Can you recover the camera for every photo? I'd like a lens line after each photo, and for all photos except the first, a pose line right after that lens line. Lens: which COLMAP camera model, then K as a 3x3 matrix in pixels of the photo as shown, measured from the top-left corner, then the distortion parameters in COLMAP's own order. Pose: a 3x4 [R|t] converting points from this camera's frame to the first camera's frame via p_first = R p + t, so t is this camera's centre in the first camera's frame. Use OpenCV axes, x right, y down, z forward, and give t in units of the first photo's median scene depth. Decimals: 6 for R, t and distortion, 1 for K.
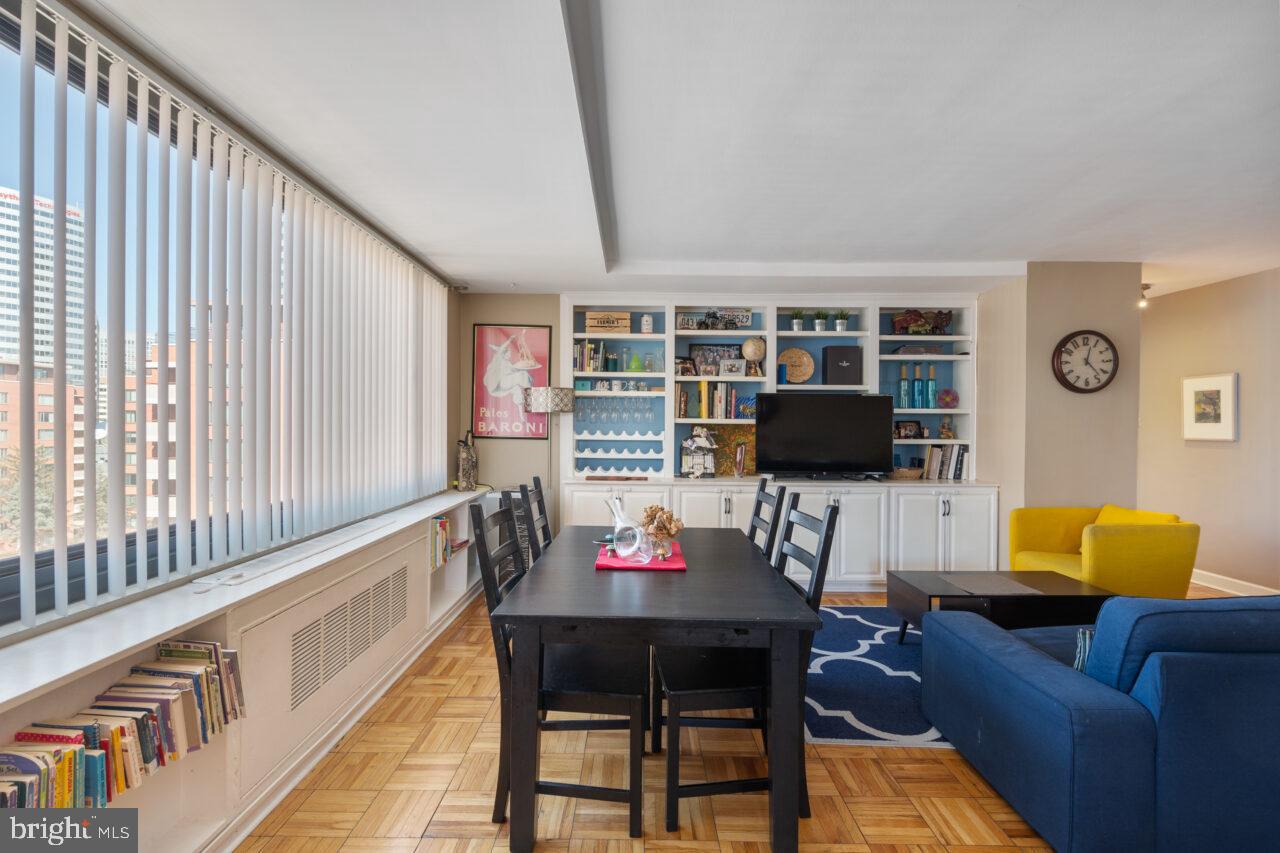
lens RADIAL K [[572.9, 0, 640.7], [0, 572.9, 423.8], [0, 0, 1]] dist [0.004187, -0.000700]
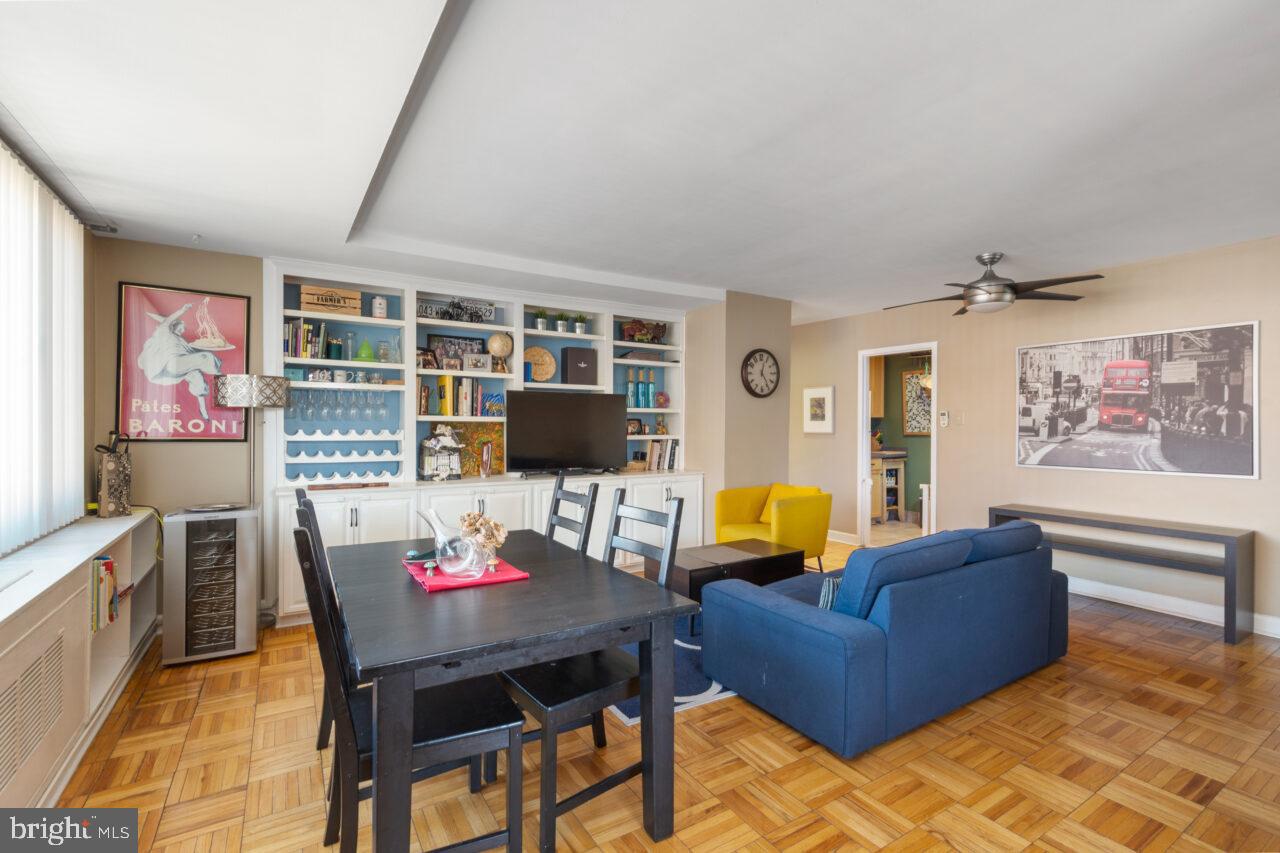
lens RADIAL K [[572.9, 0, 638.4], [0, 572.9, 424.9], [0, 0, 1]] dist [0.004187, -0.000700]
pose [[0.847219, -0.003398, 0.531233, -0.131398], [-0.000069, 0.999979, 0.006506, -0.000829], [-0.531244, -0.005549, 0.847201, 0.053552]]
